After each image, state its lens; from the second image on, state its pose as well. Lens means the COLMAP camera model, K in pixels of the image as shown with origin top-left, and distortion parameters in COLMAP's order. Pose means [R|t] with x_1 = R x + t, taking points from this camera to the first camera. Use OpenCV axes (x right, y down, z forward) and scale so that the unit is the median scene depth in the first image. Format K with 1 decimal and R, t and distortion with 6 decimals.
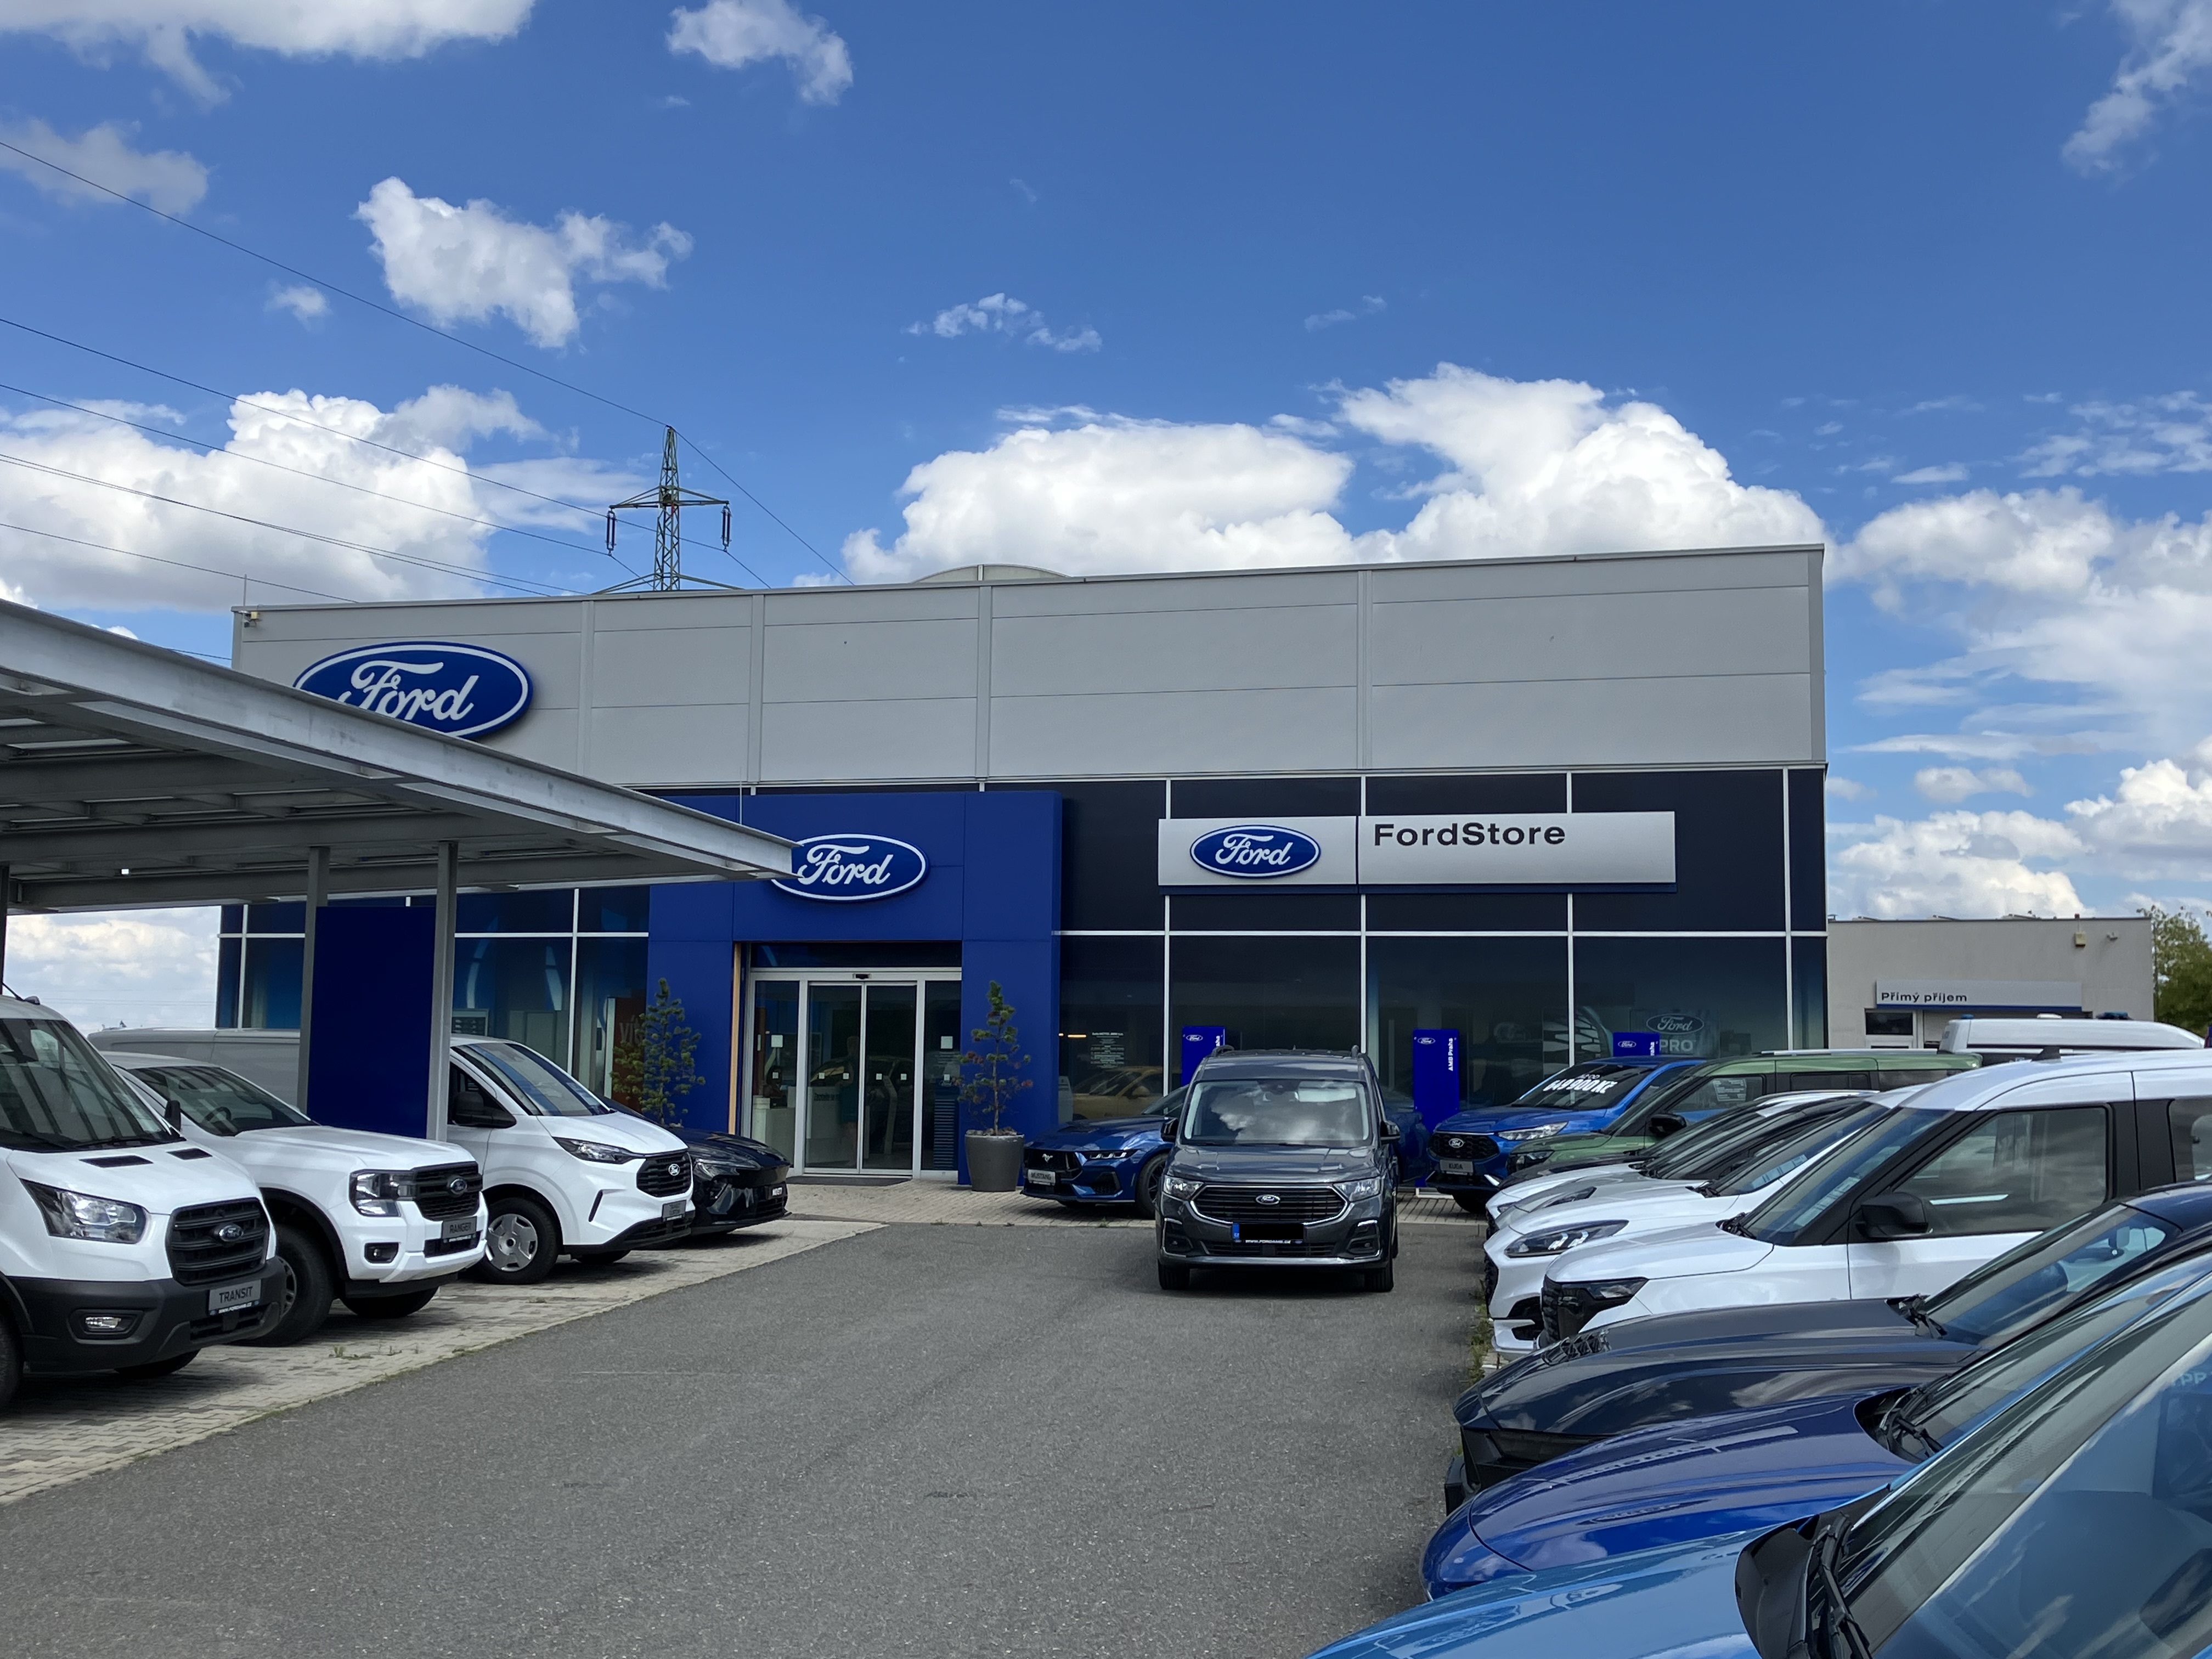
lens RADIAL K [[2470.7, 0, 1099.6], [0, 2470.7, 818.2], [0, 0, 1]] dist [0.105396, 0.000000]
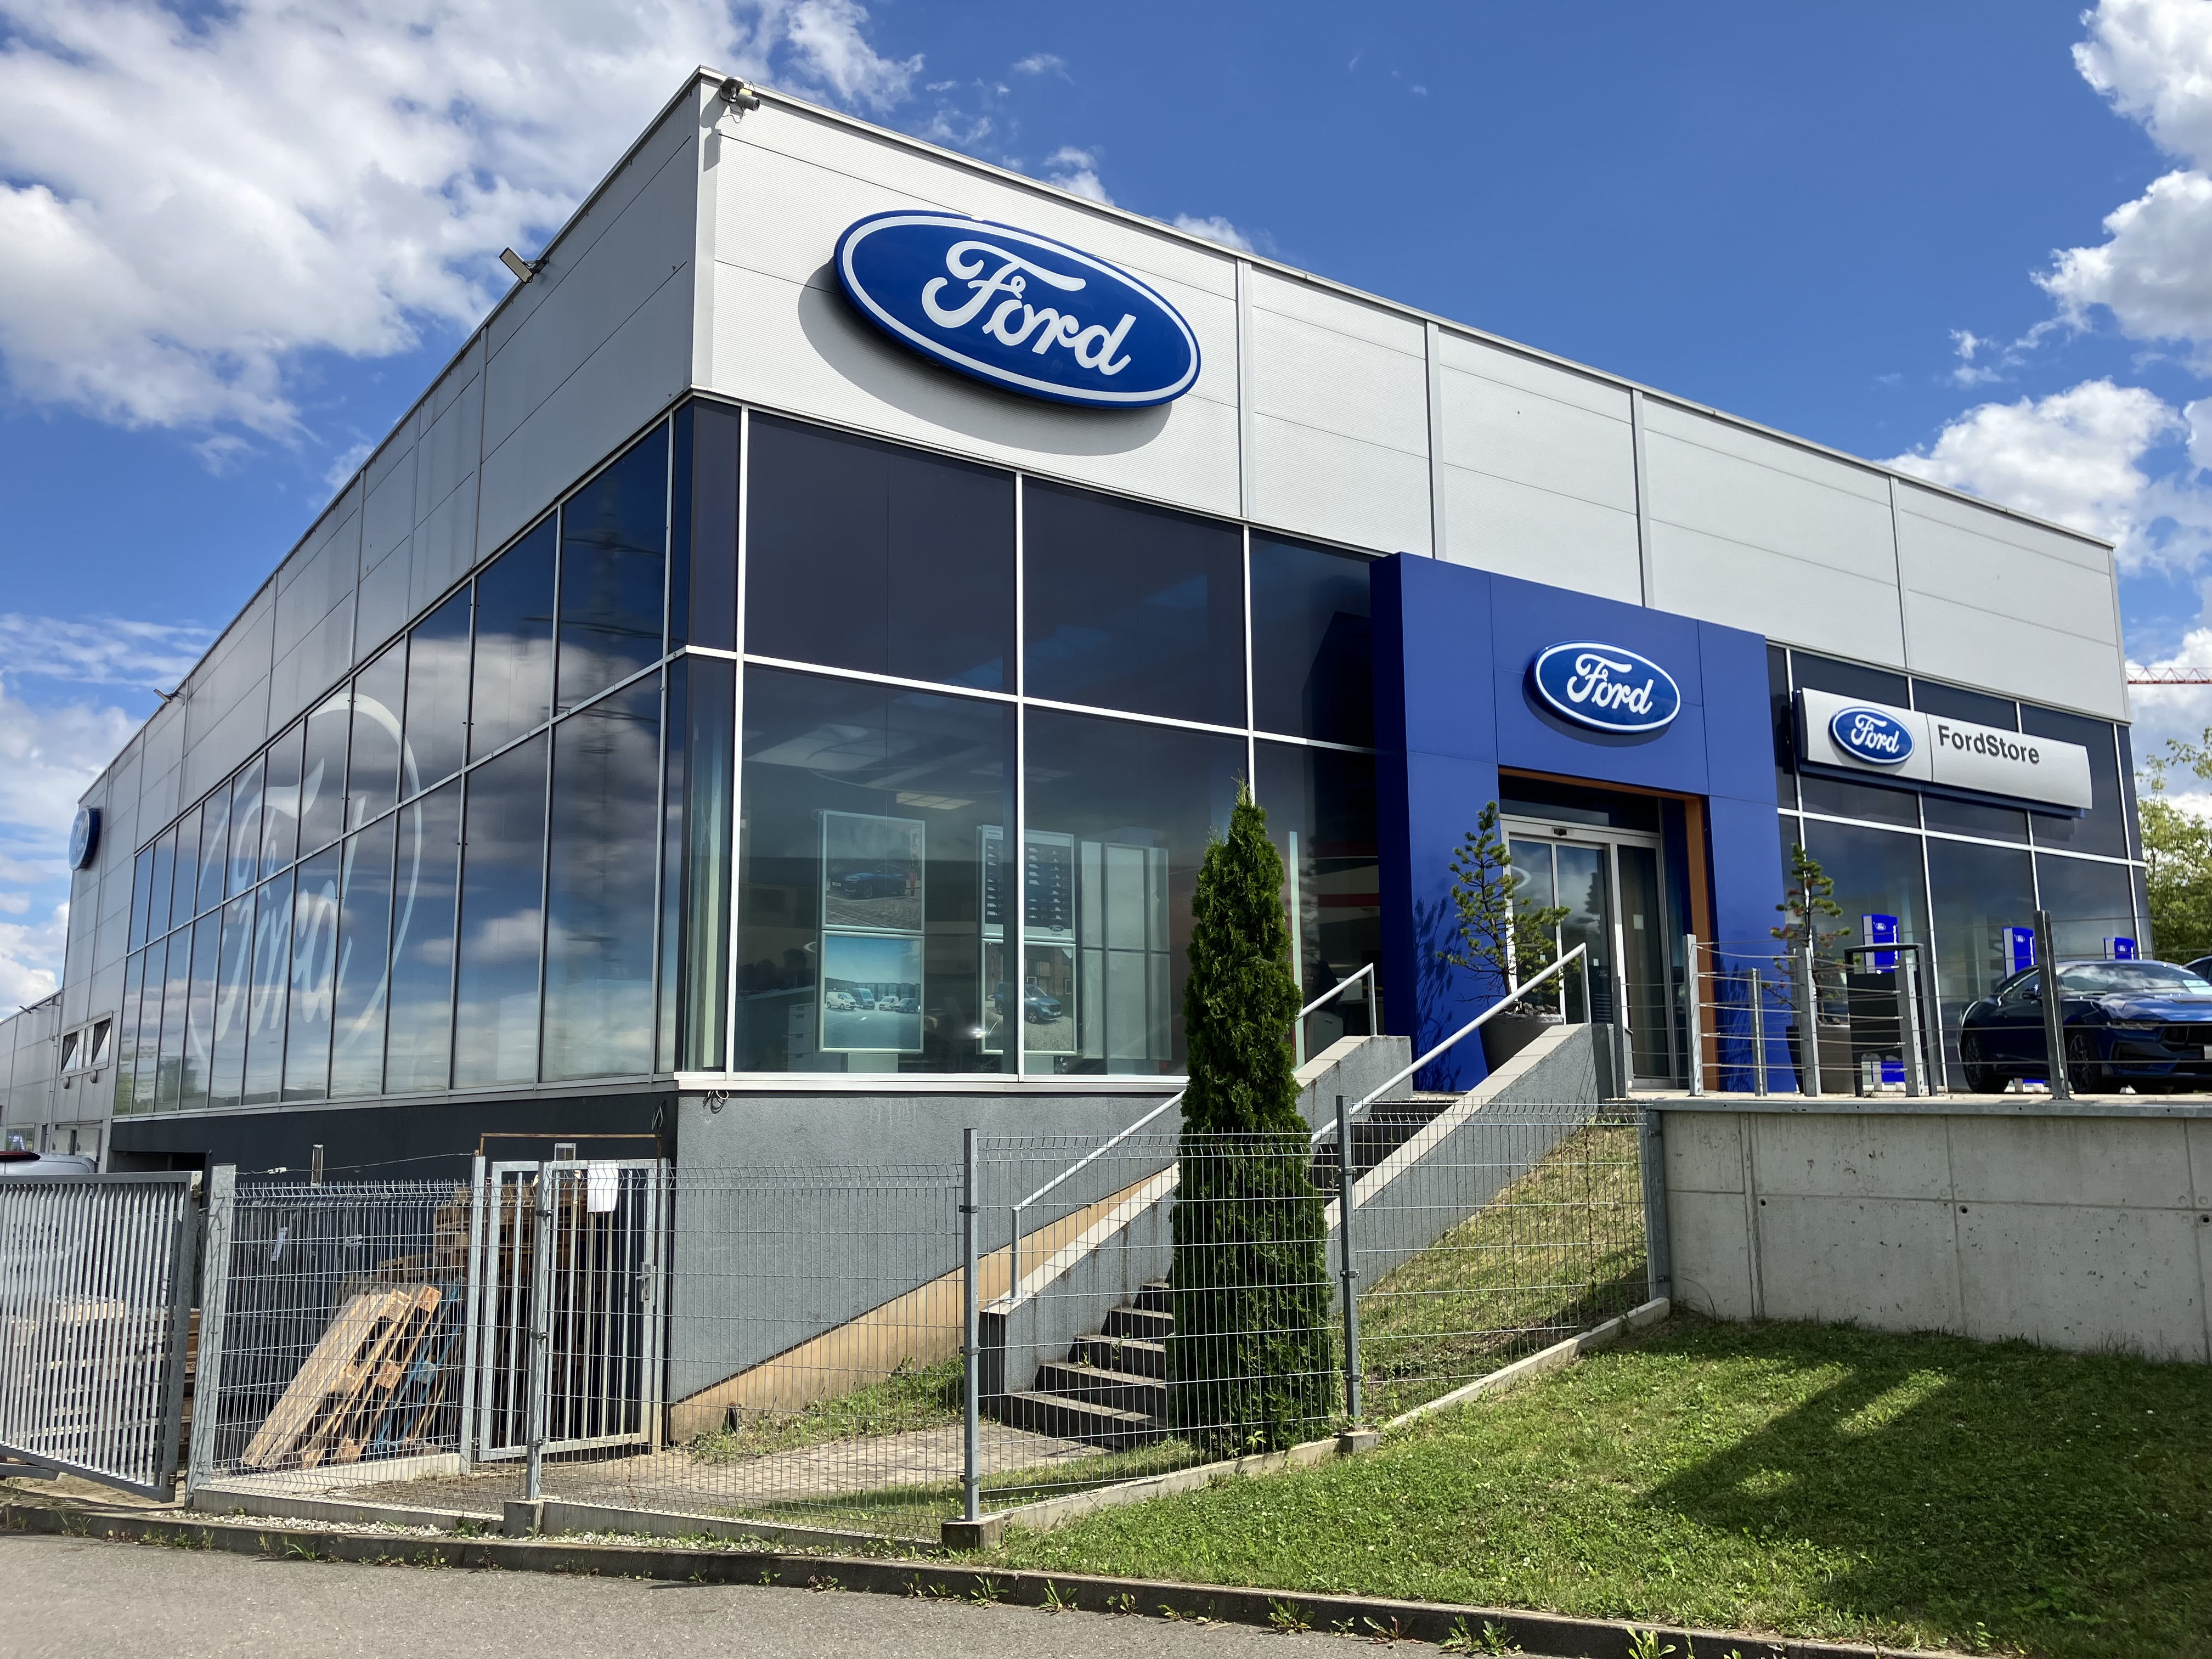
lens RADIAL K [[1781.3, 0, 1111.6], [0, 1781.3, 833.6], [0, 0, 1]] dist [0.032604, 0.001793]
pose [[0.652809, 0.103198, 0.750460, -0.635008], [-0.053165, 0.994476, -0.090506, 0.127433], [-0.755655, 0.019185, 0.654689, 0.762731]]
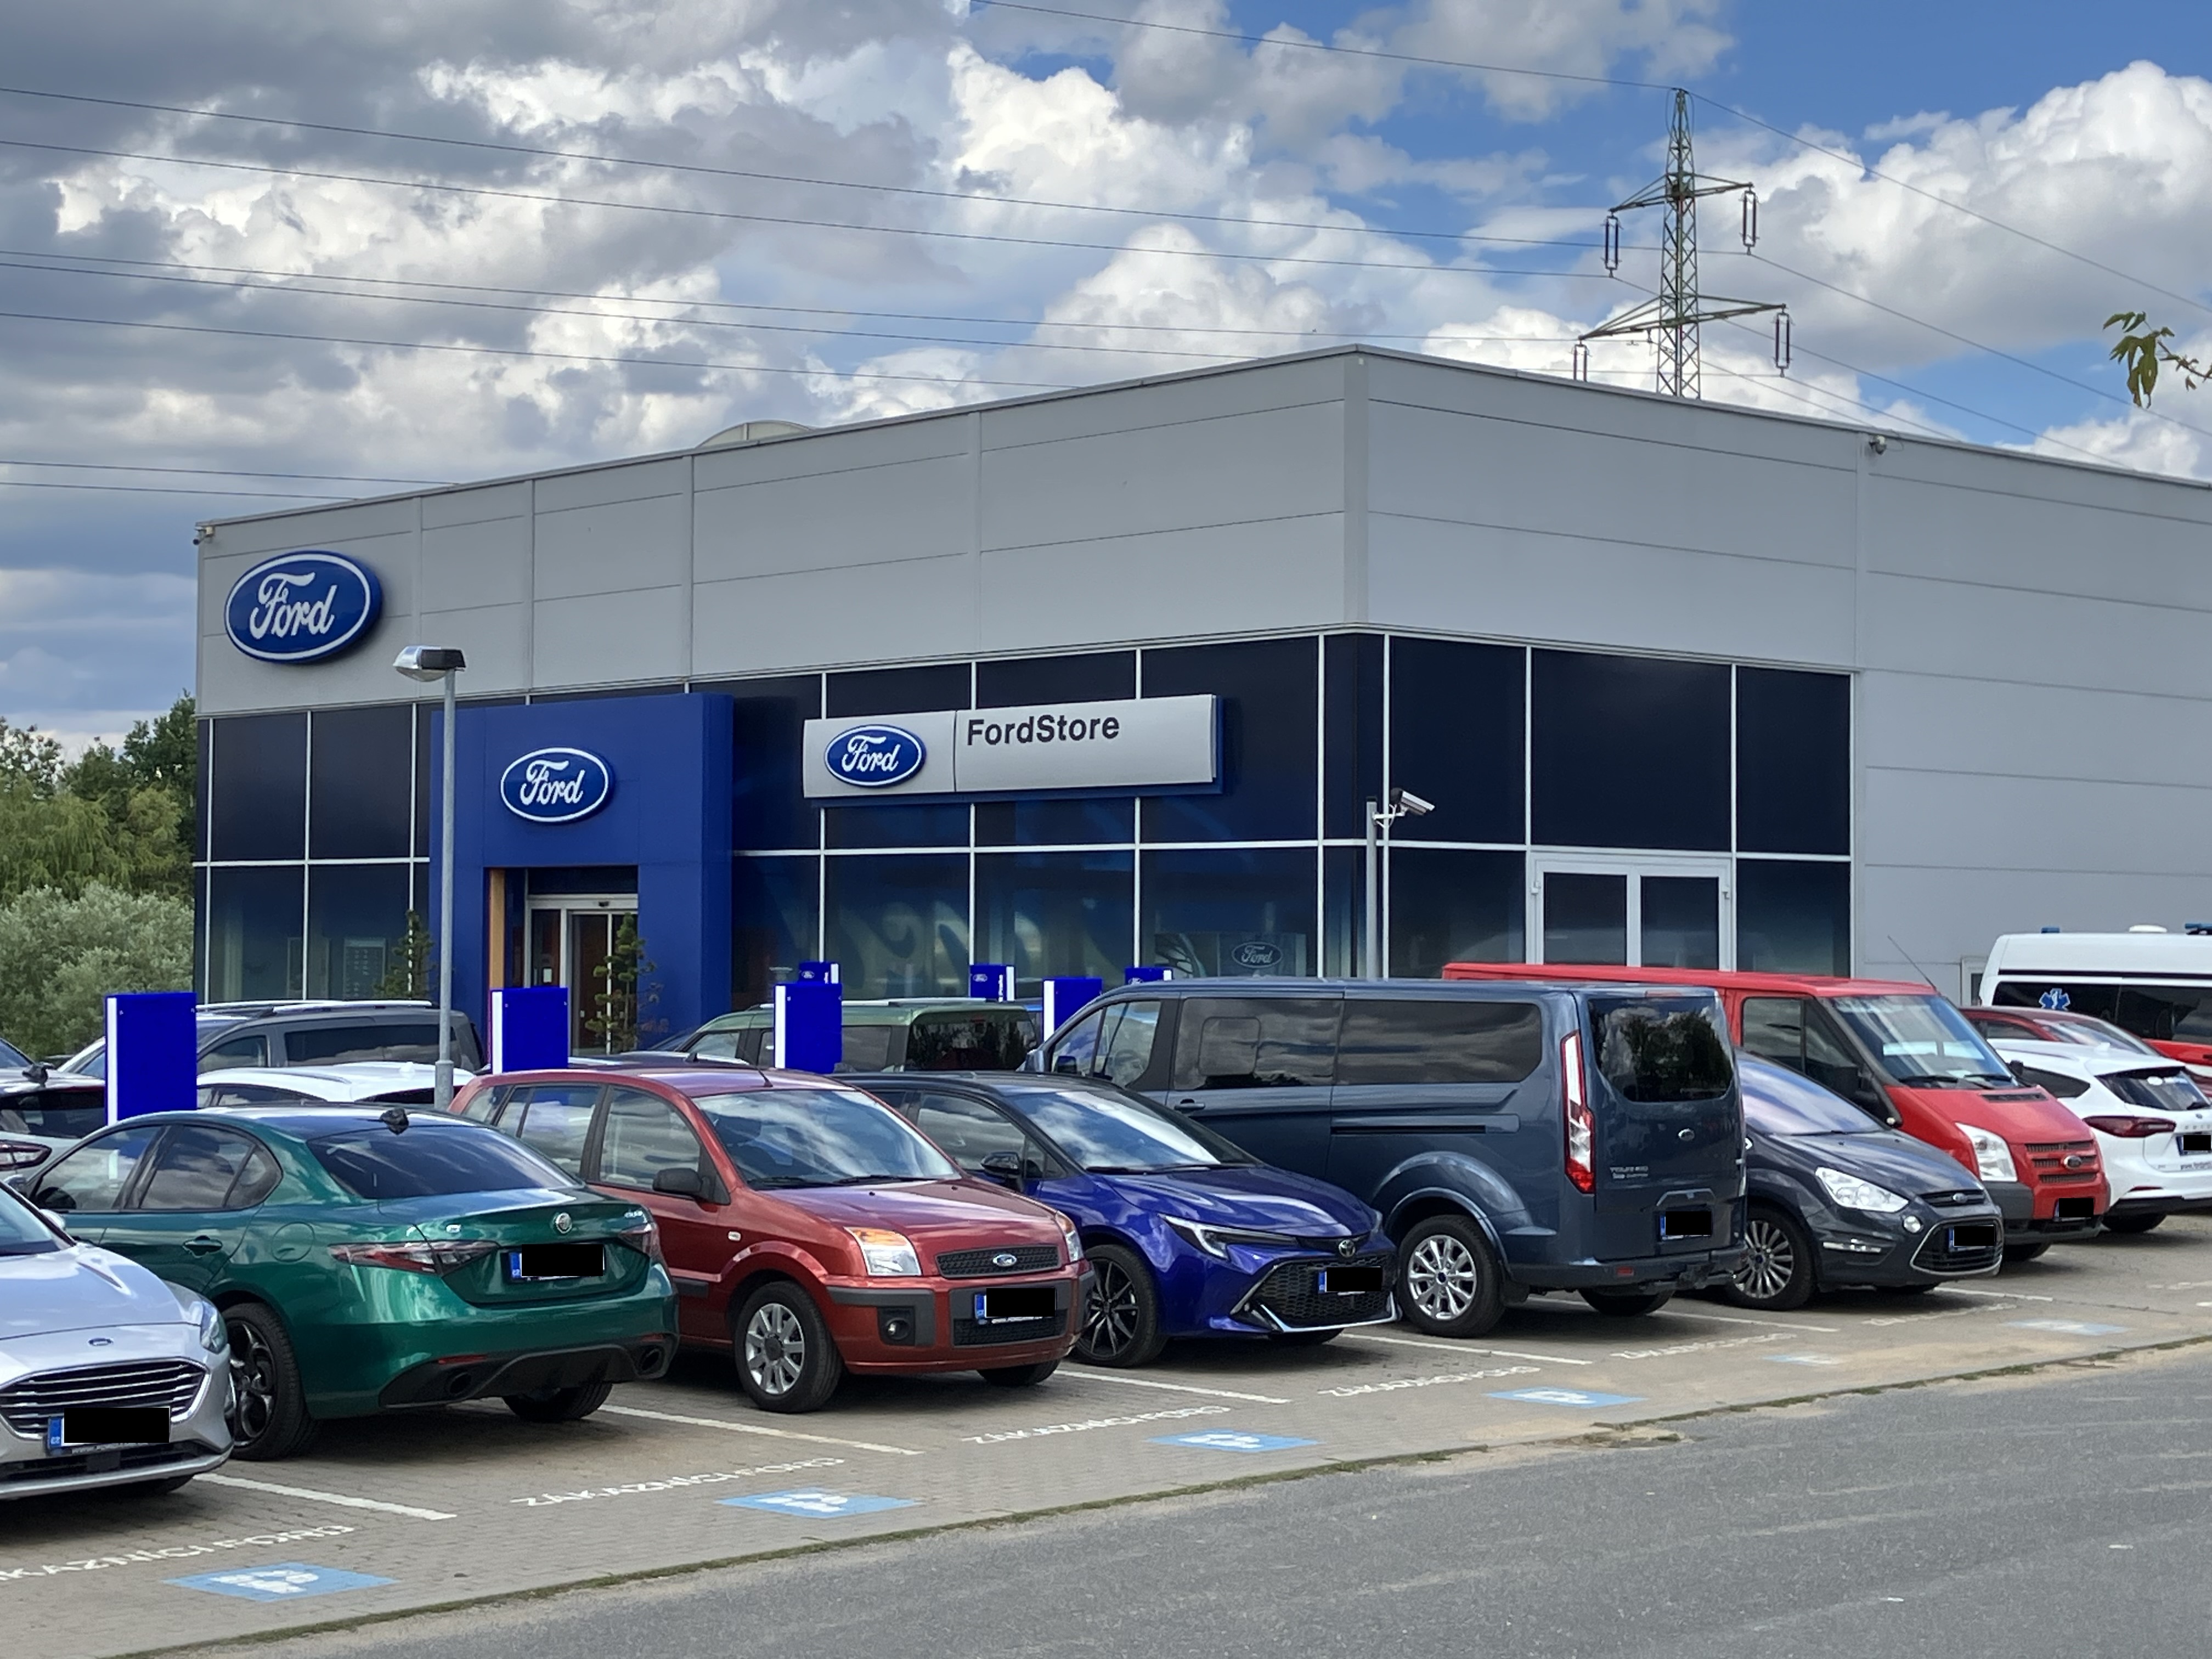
lens RADIAL K [[3801.4, 0, 1107.2], [0, 3801.4, 827.3], [0, 0, 1]] dist [0.034411, 0.000000]
pose [[0.840135, -0.022295, -0.541919, 0.828412], [0.056130, 0.997364, 0.045985, -0.017373], [0.539465, -0.069052, 0.839172, -0.053175]]
